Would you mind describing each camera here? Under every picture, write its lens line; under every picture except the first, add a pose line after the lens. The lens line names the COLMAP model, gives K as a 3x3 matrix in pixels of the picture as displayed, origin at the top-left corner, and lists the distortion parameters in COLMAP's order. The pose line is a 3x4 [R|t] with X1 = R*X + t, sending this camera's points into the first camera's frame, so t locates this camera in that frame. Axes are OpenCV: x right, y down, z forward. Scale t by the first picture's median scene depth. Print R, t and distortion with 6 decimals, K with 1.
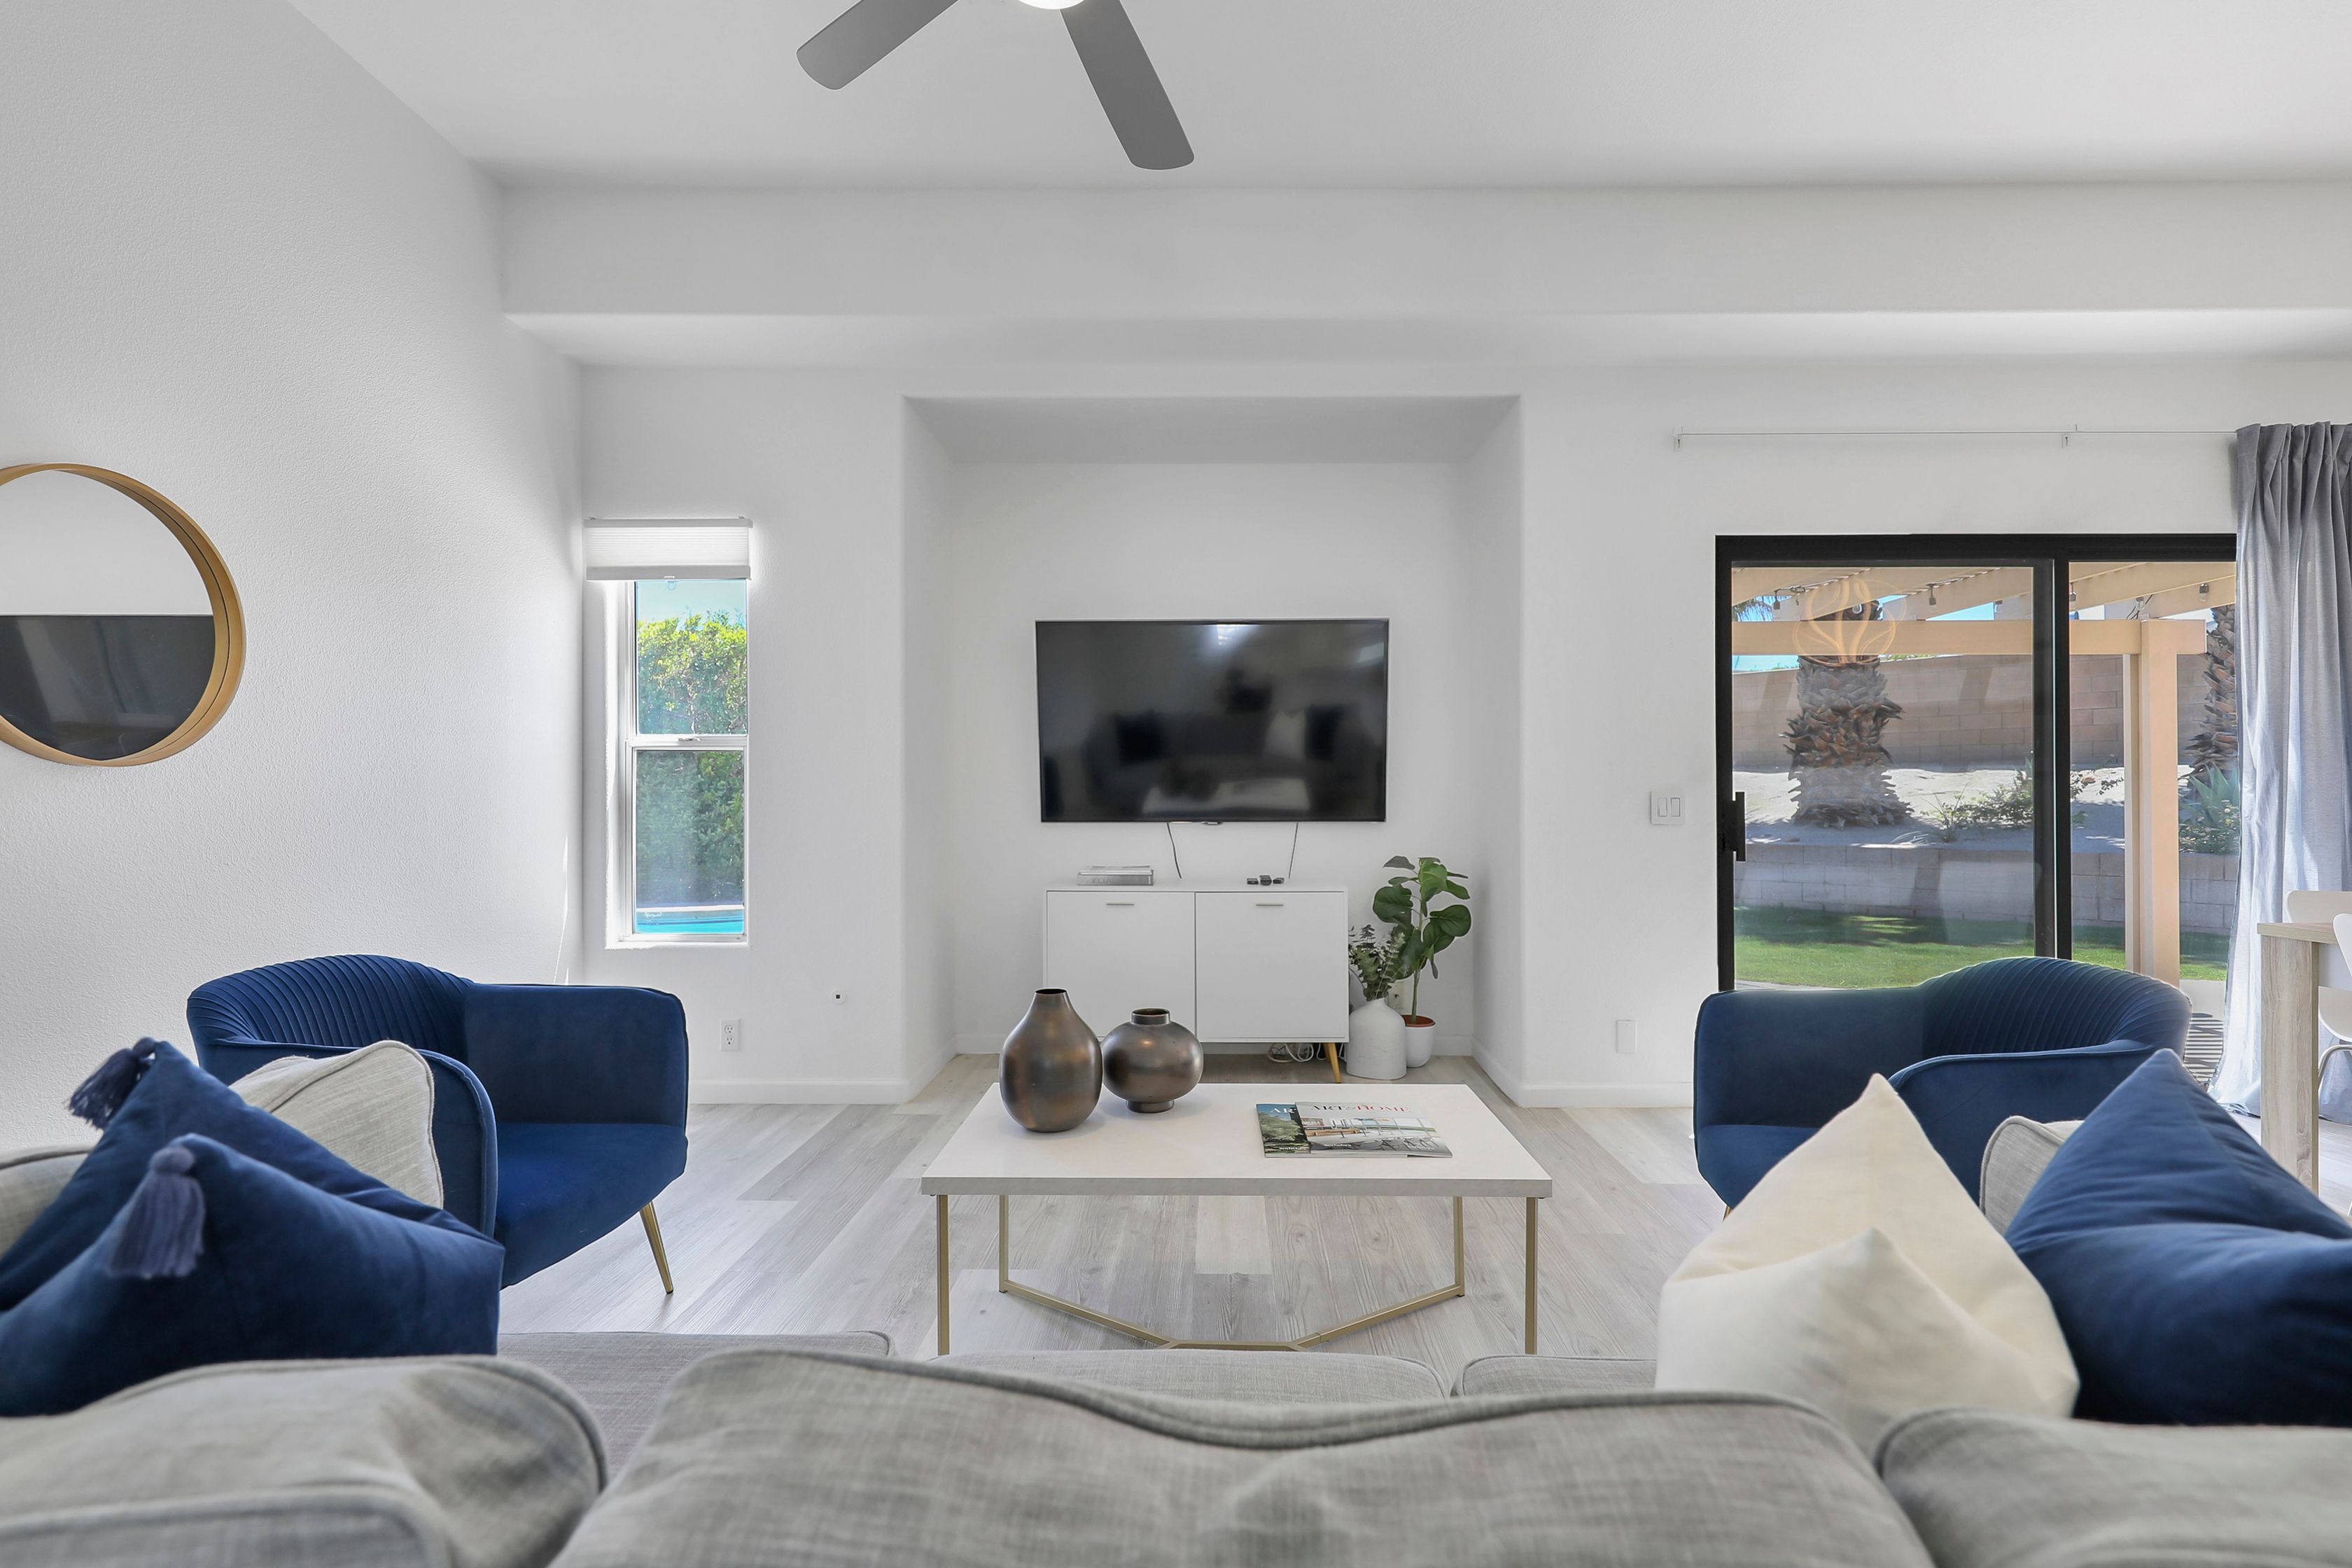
lens RADIAL K [[1061.4, 0, 1190.1], [0, 1061.4, 790.4], [0, 0, 1]] dist [-0.000341, -0.000132]
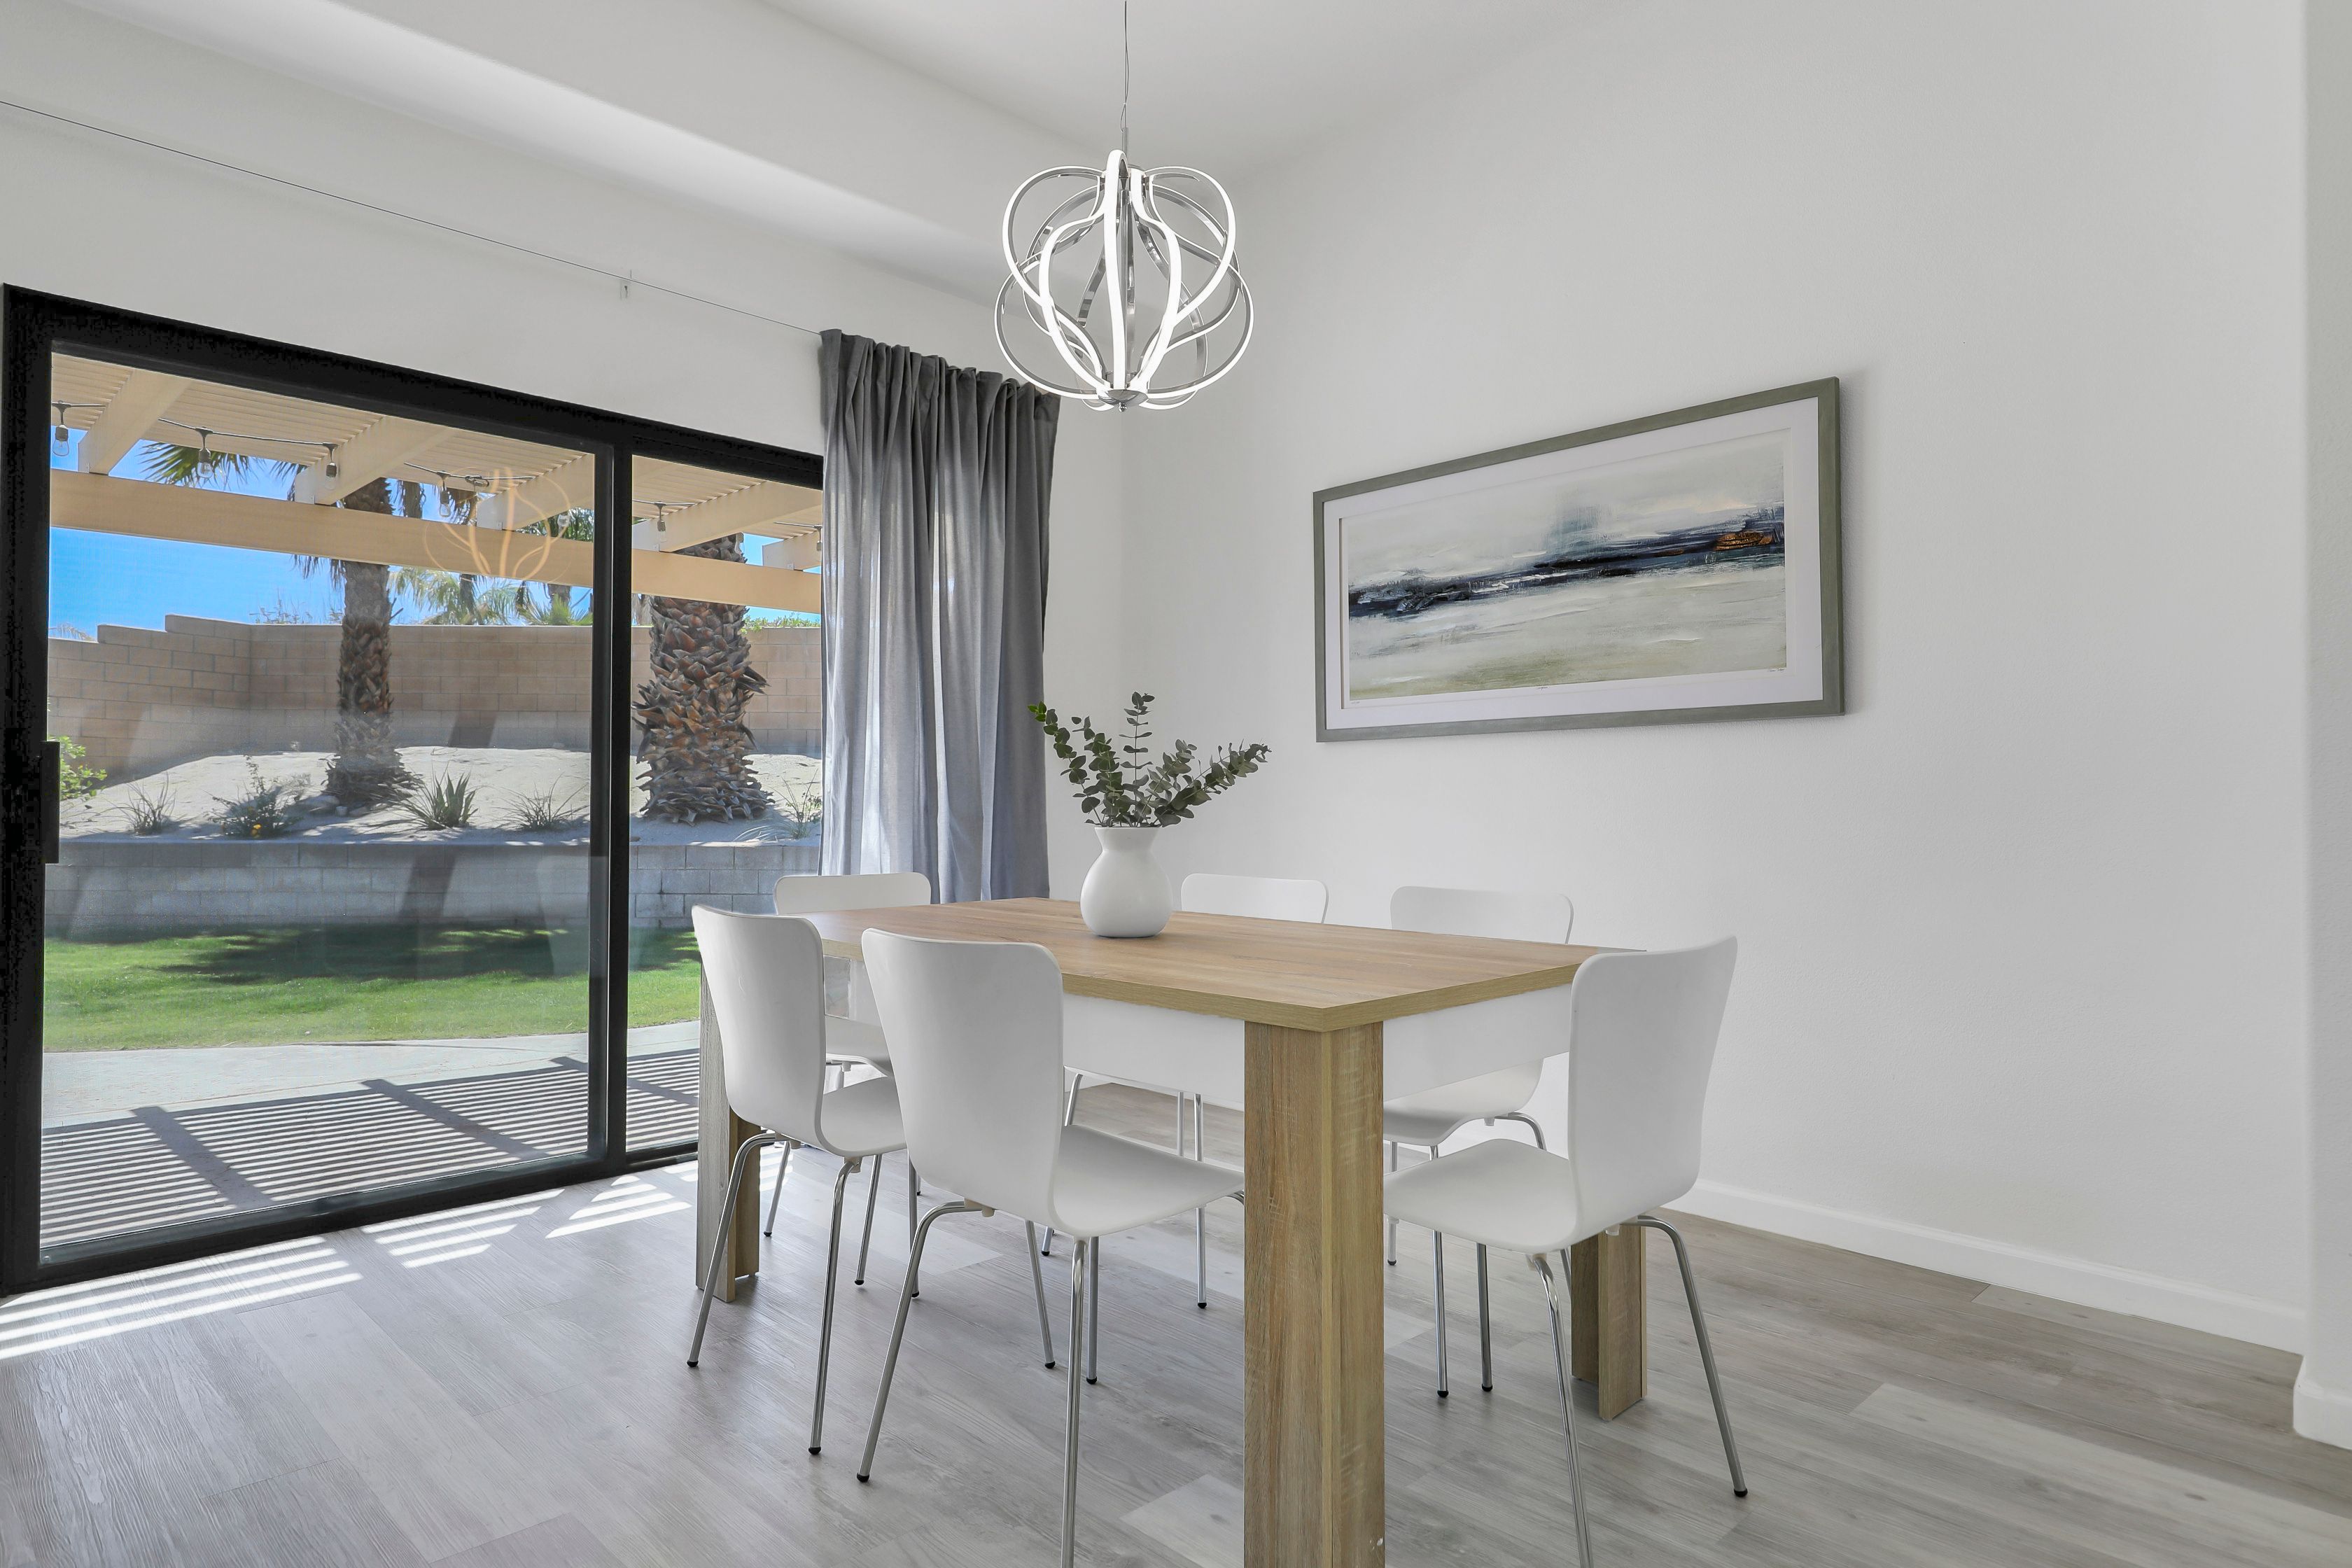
lens RADIAL K [[1355.0, 0, 1186.2], [0, 1355.0, 788.7], [0, 0, 1]] dist [0.011881, 0.001243]
pose [[0.693579, 0.008271, 0.720333, 0.346584], [-0.010449, 0.999944, -0.001421, 0.017838], [-0.720304, -0.006541, 0.693627, 0.036375]]
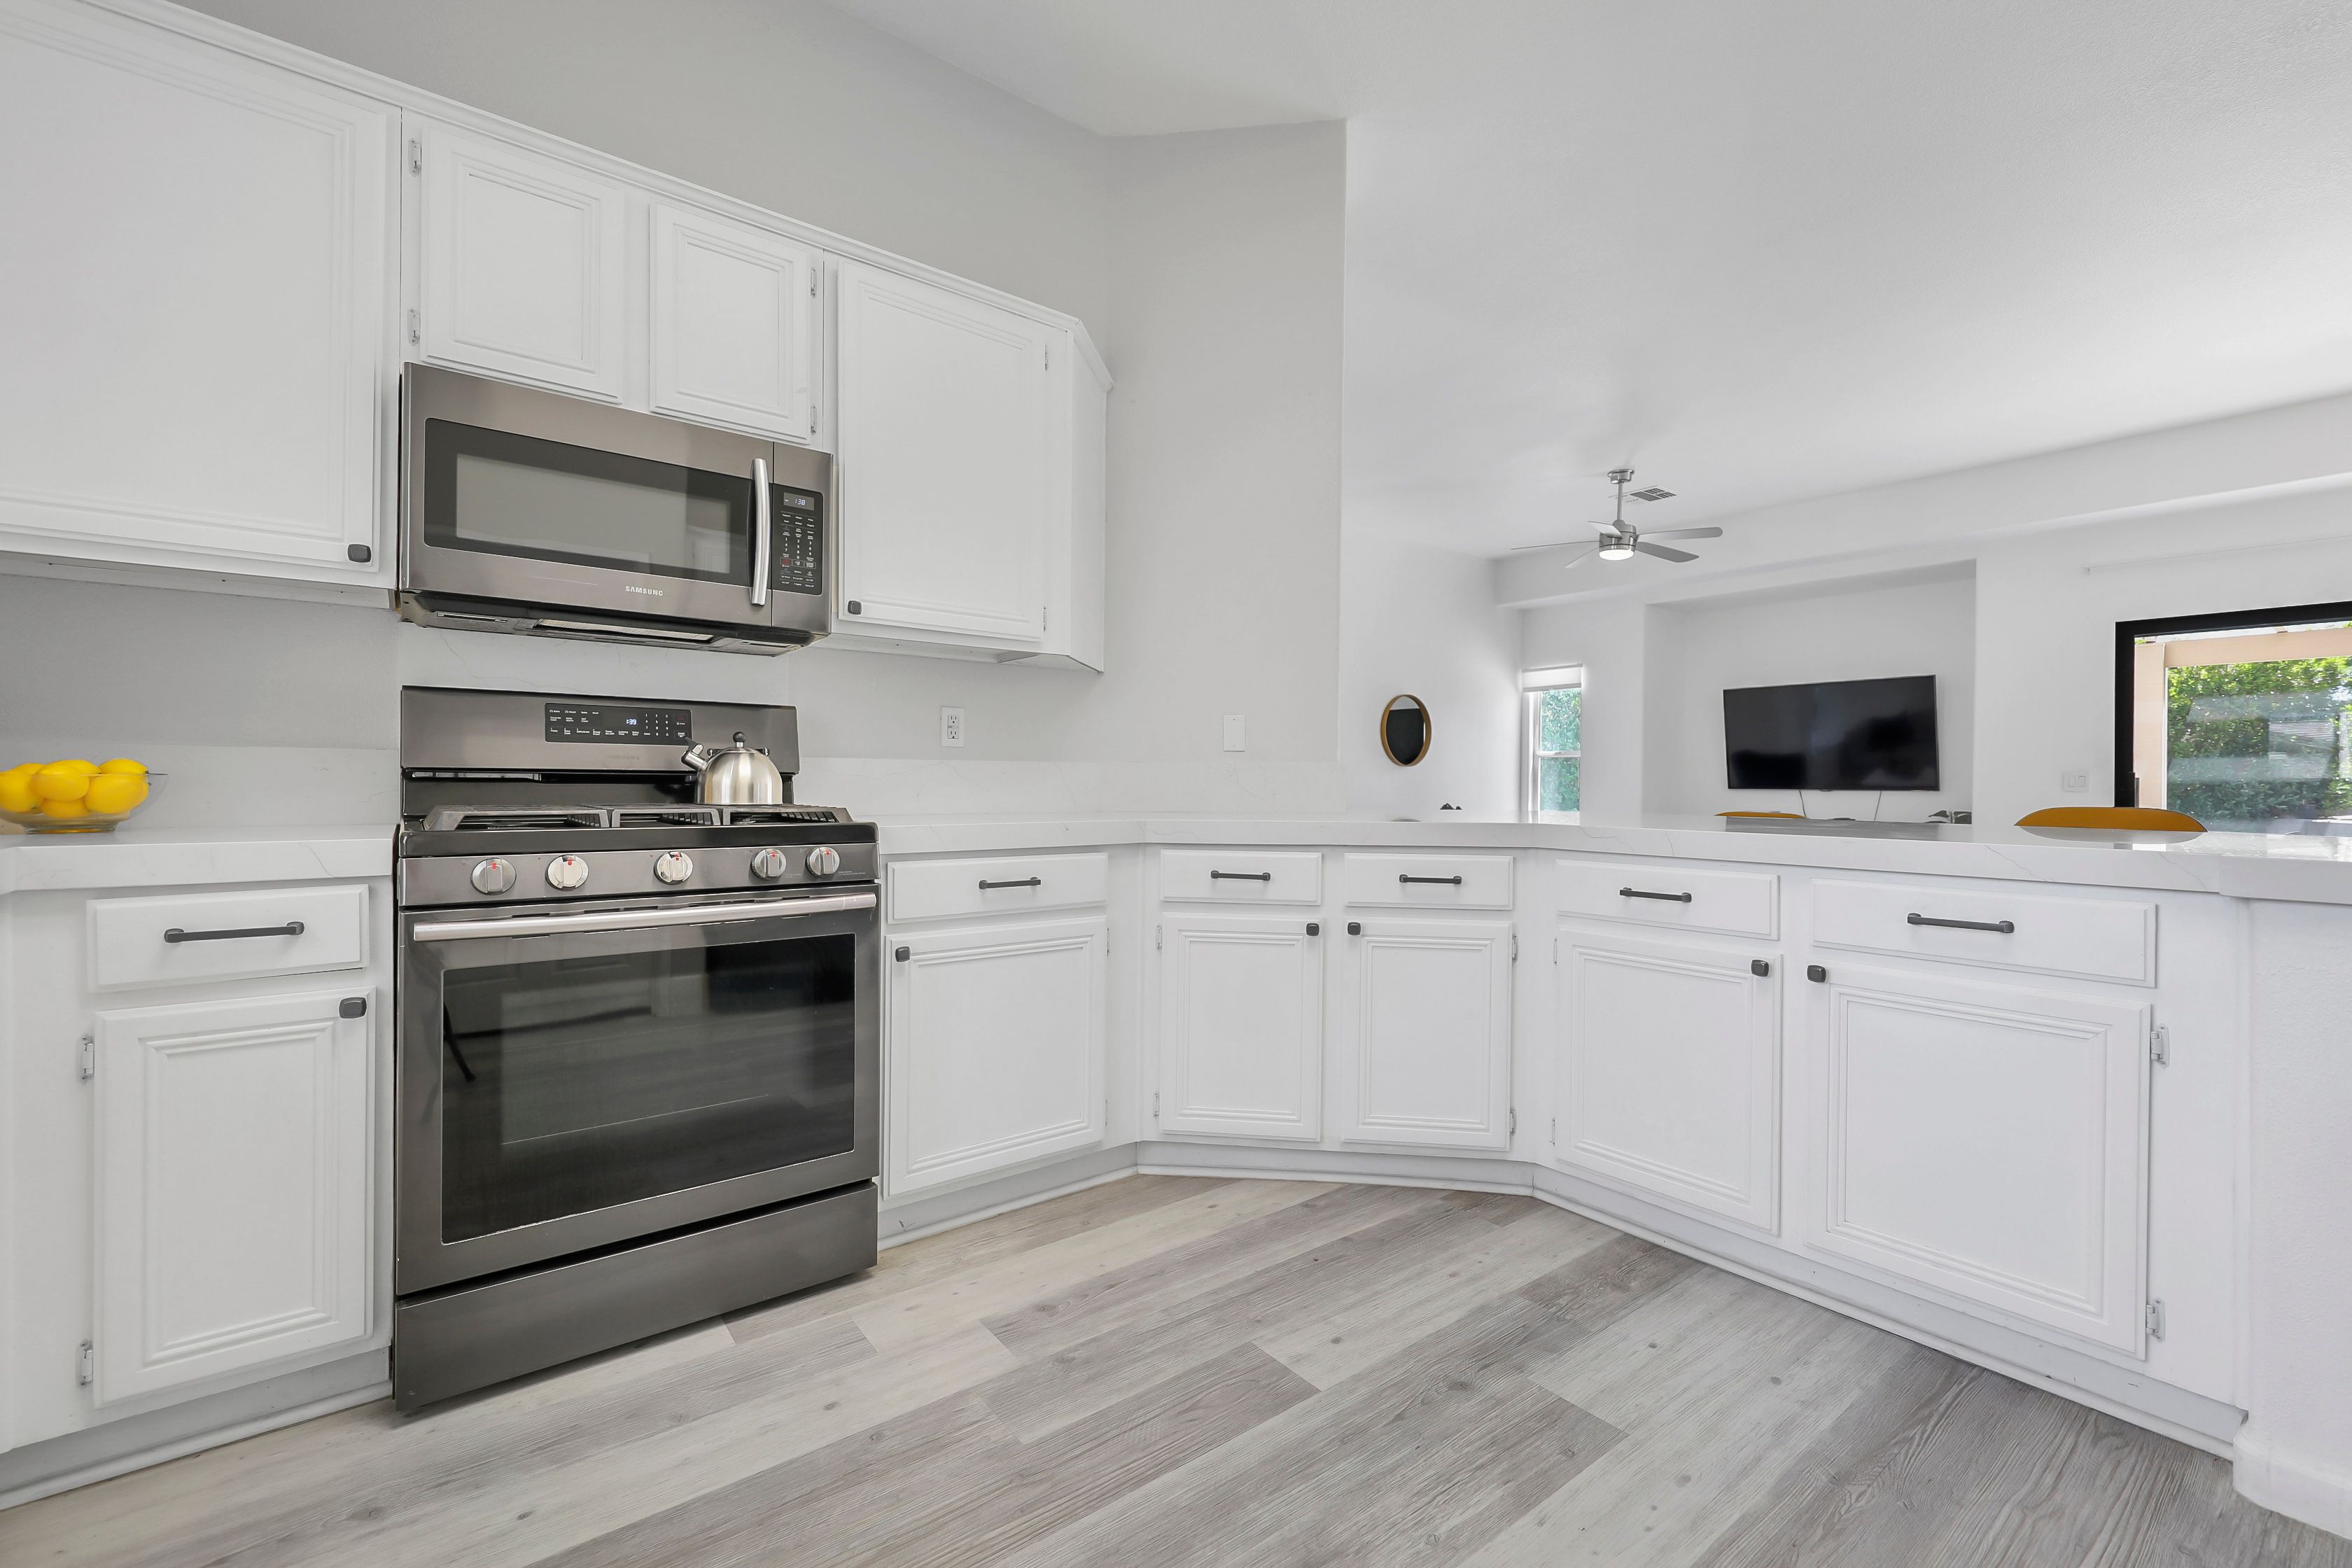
lens RADIAL K [[989.6, 0, 1194.9], [0, 989.6, 778.8], [0, 0, 1]] dist [0.011956, -0.000746]
pose [[0.637375, 0.003060, -0.770548, 0.665877], [-0.002744, 0.999995, 0.001701, 0.010919], [0.770549, 0.001030, 0.637380, -0.984256]]
